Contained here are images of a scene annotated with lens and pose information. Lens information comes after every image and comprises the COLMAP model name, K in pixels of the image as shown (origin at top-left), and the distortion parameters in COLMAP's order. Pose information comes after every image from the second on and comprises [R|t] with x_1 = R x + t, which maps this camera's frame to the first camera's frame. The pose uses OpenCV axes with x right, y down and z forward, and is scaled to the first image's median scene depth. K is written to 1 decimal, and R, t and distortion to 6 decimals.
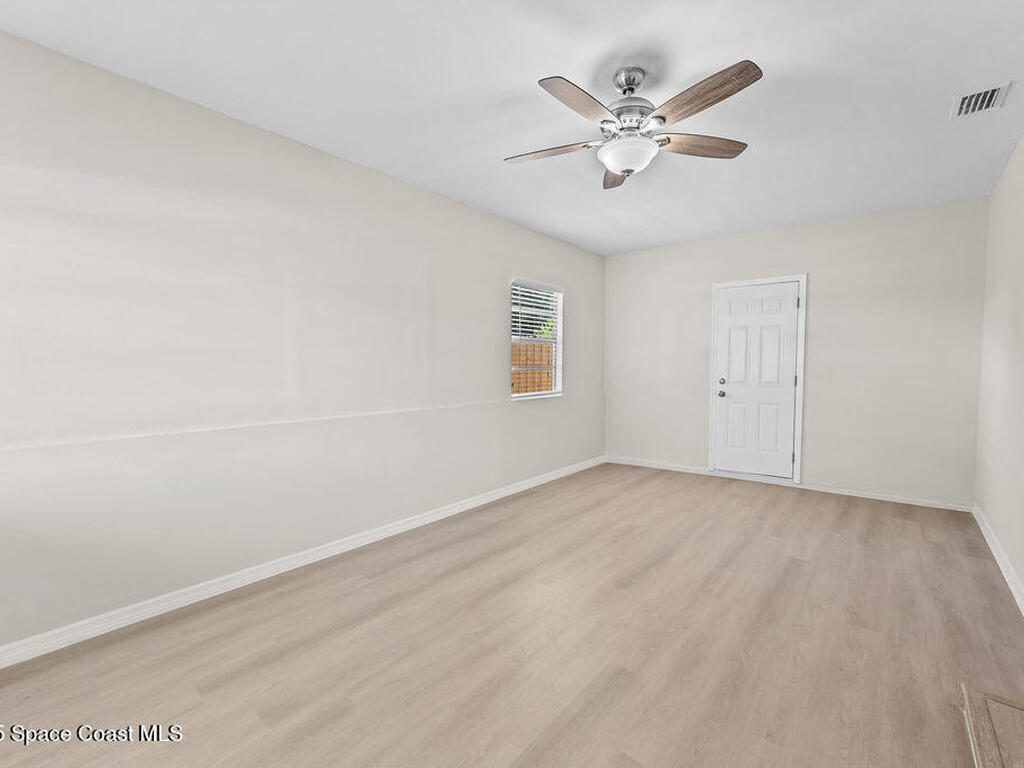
lens RADIAL K [[440.6, 0, 509.0], [0, 440.6, 374.9], [0, 0, 1]] dist [0.002044, 0.000322]
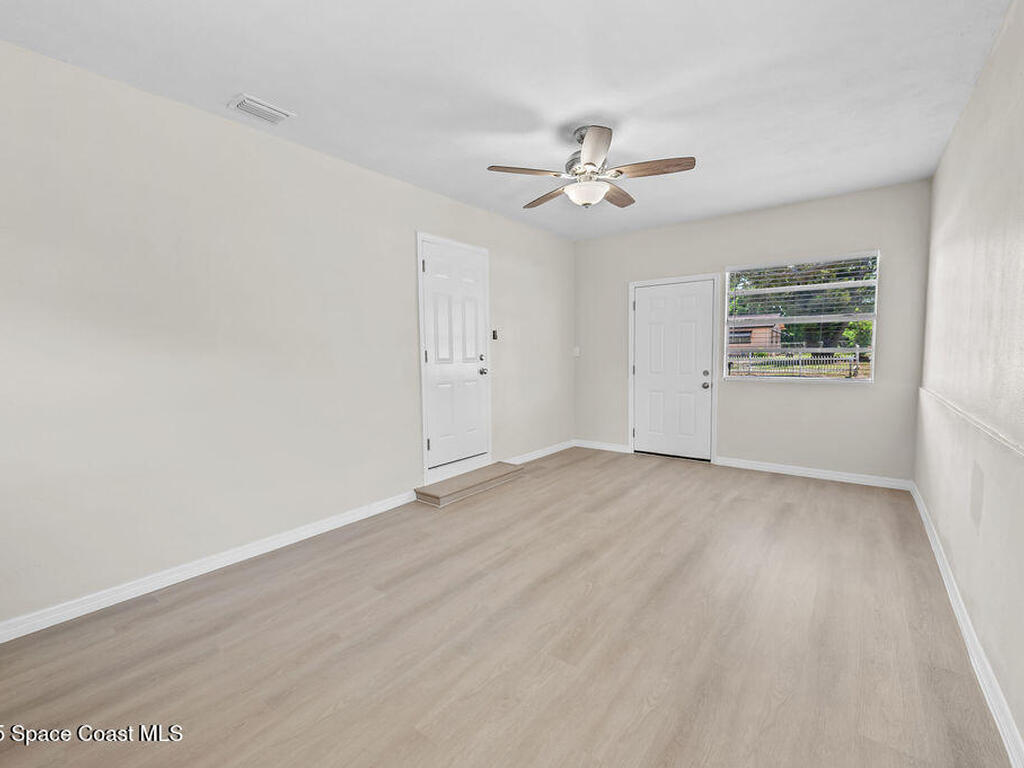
lens RADIAL K [[440.6, 0, 509.0], [0, 440.6, 374.9], [0, 0, 1]] dist [0.002044, 0.000322]
pose [[-0.998393, 0.020146, -0.052973, 0.451642], [0.015967, 0.996812, 0.078177, -0.045458], [0.054380, 0.077206, -0.995531, 1.835115]]
